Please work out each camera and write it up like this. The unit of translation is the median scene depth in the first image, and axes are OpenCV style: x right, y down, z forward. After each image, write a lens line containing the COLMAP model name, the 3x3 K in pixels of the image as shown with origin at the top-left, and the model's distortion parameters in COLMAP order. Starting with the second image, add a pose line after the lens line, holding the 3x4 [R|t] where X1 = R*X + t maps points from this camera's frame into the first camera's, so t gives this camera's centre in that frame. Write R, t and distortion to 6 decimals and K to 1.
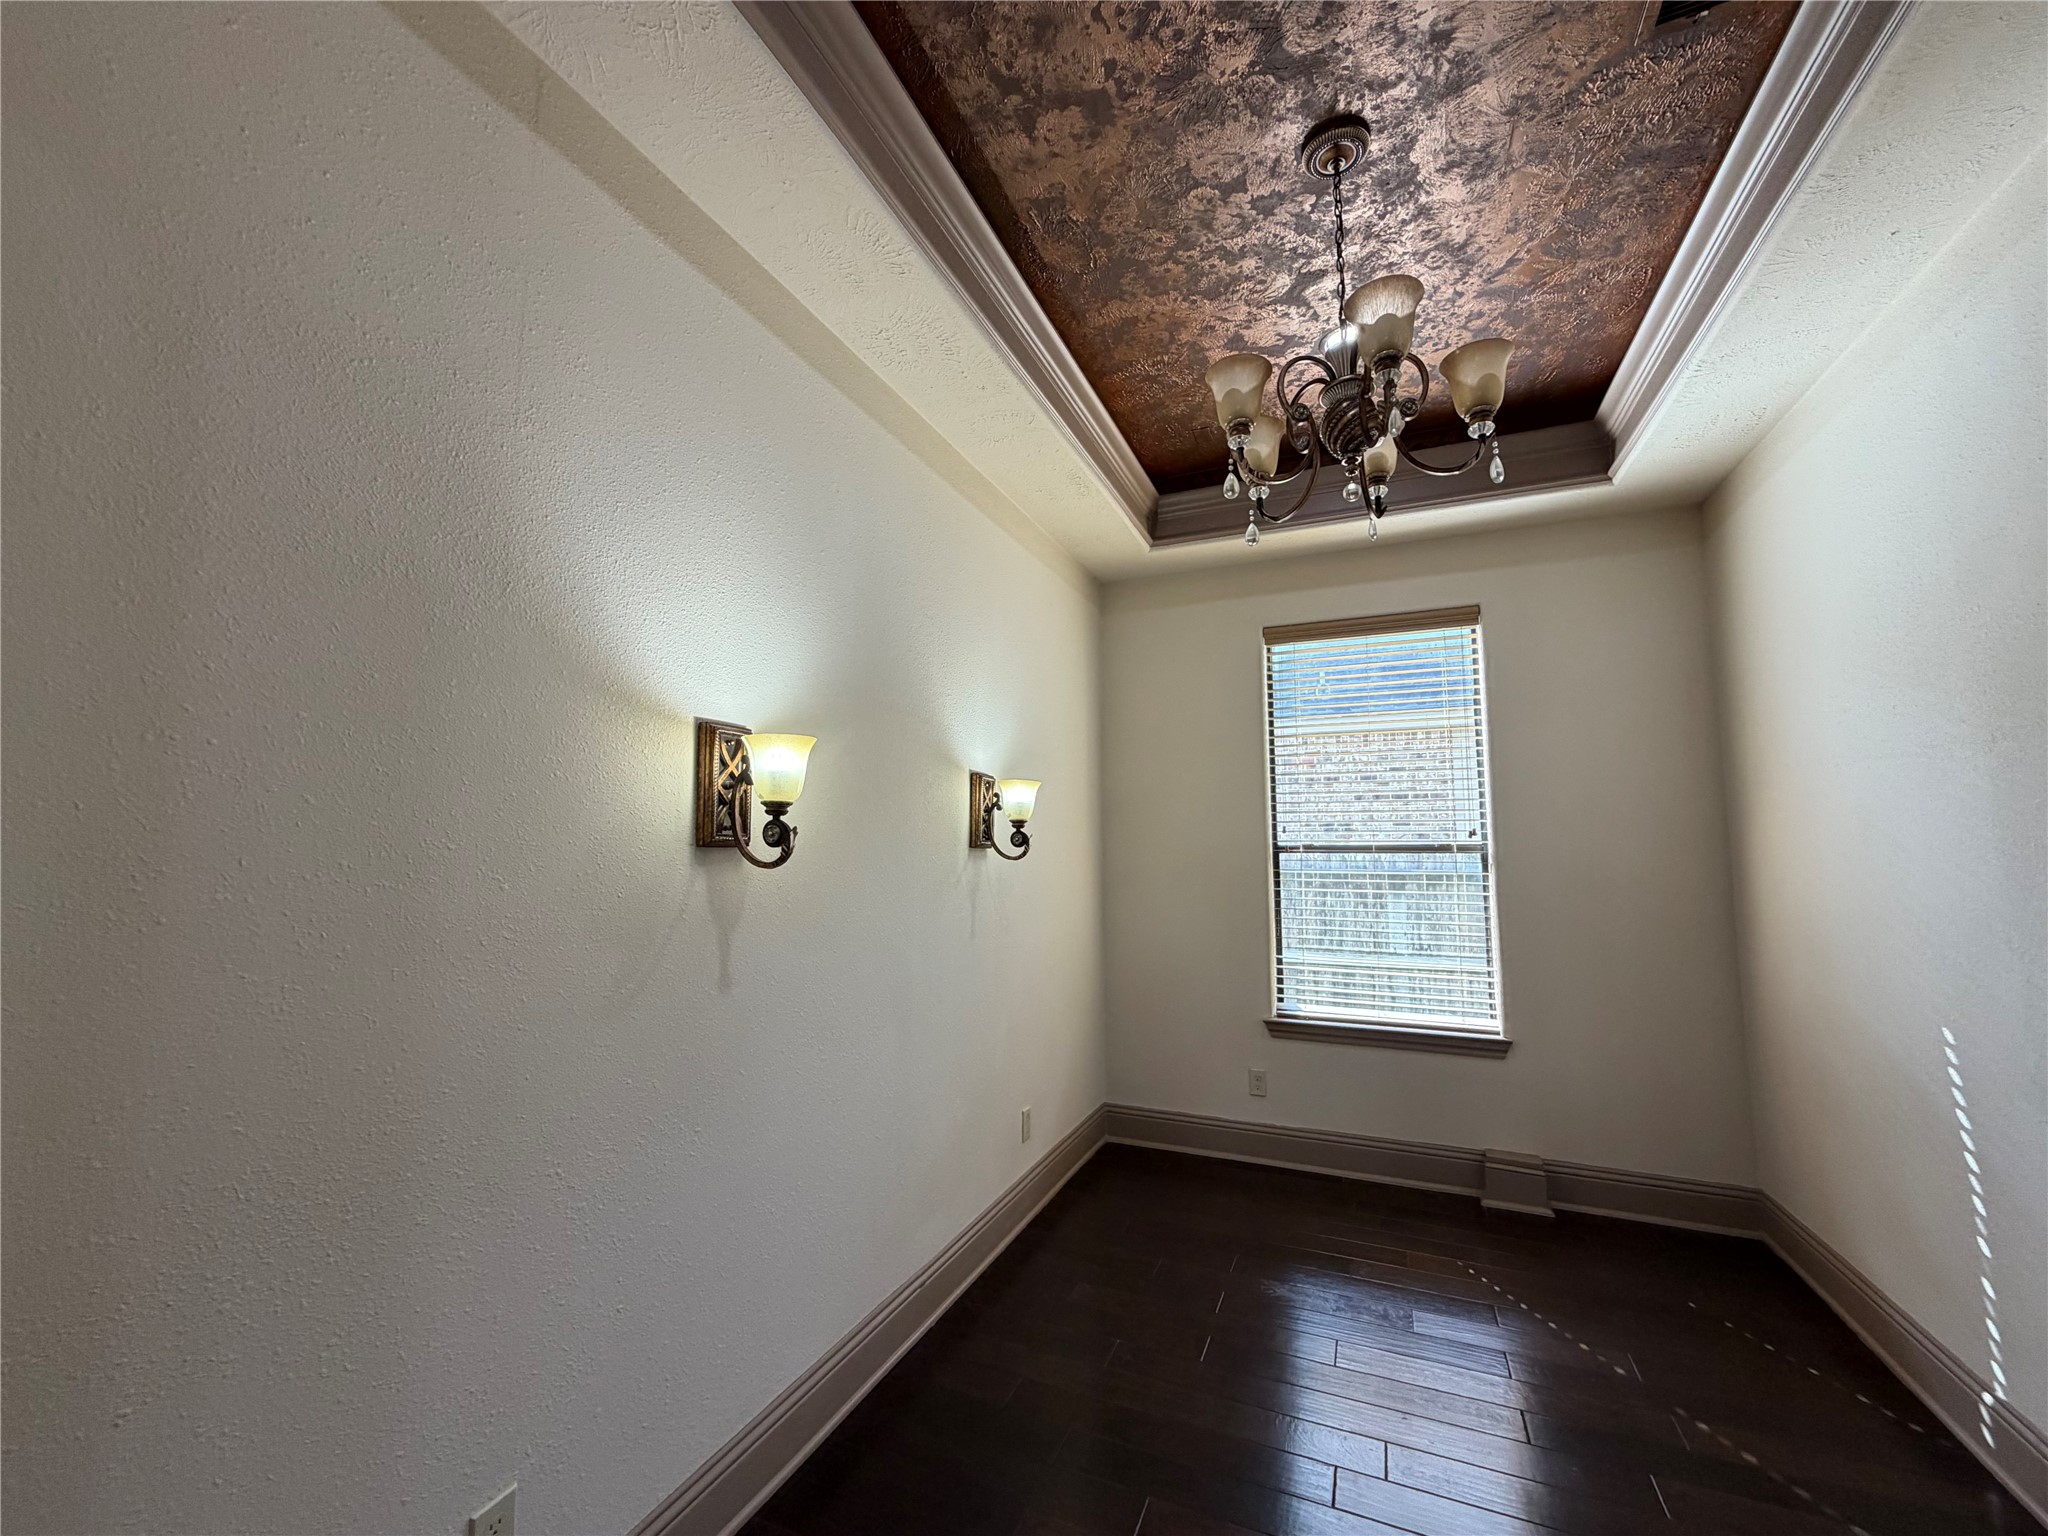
lens RADIAL K [[815.7, 0, 1028.5], [0, 815.7, 757.8], [0, 0, 1]] dist [0.003417, 0.000058]
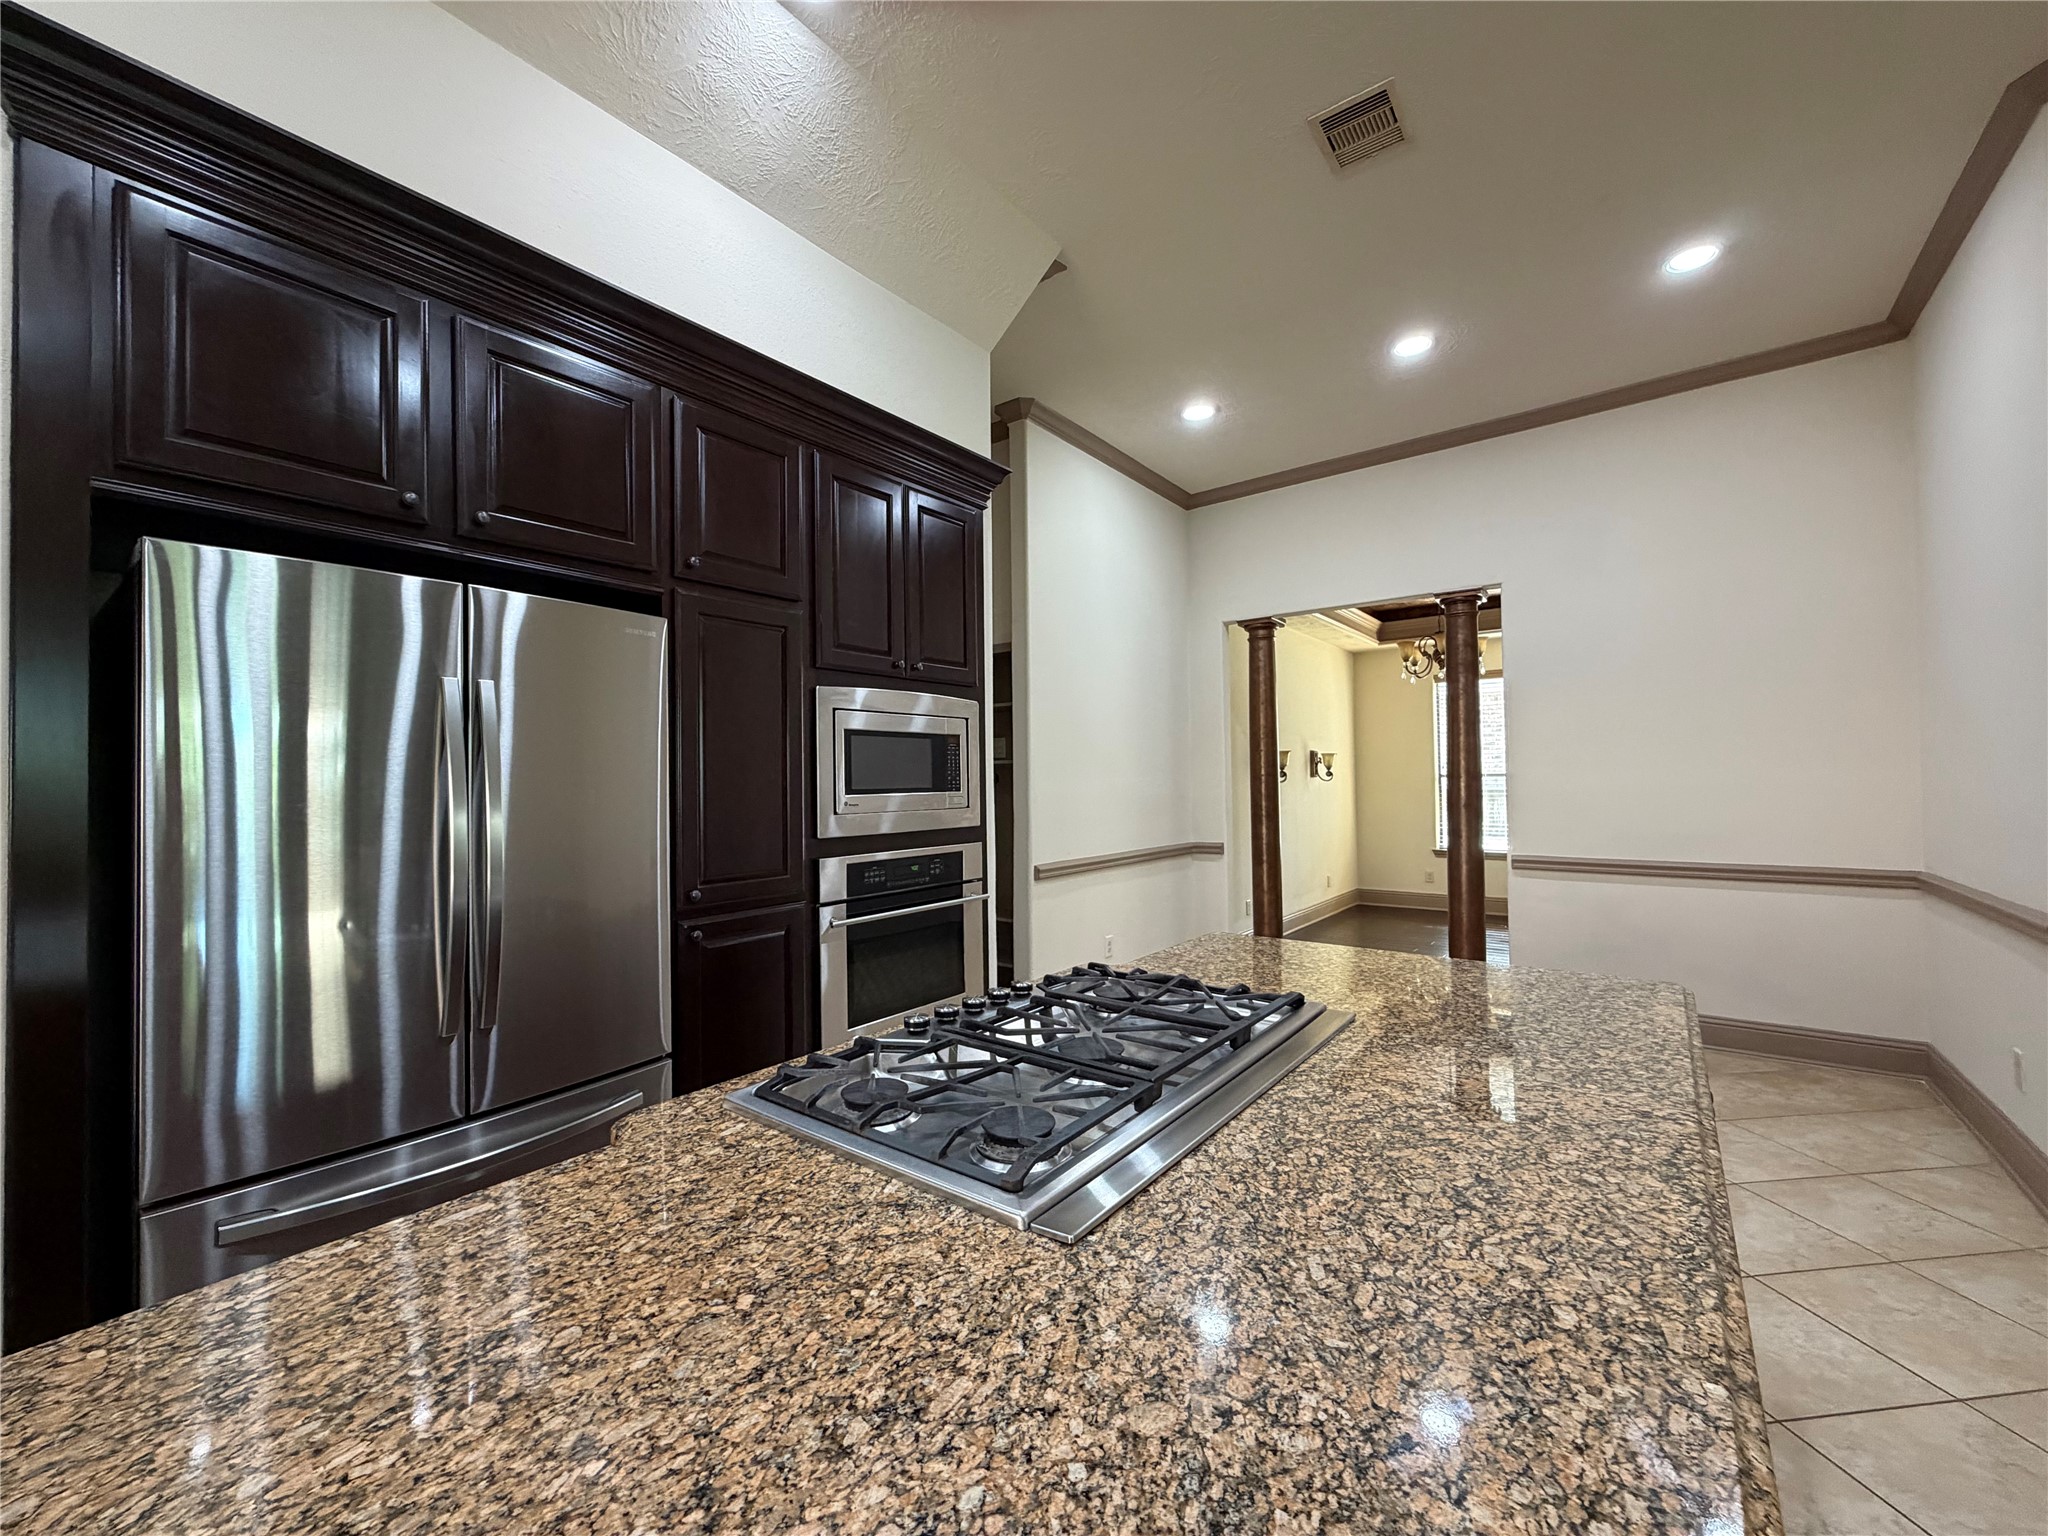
lens RADIAL K [[815.7, 0, 1018.4], [0, 815.7, 764.4], [0, 0, 1]] dist [0.003417, 0.000058]
pose [[0.964470, -0.024273, -0.263076, -0.229811], [0.048181, 0.995232, 0.084808, -0.167076], [0.259763, -0.094470, 0.961040, -1.487108]]
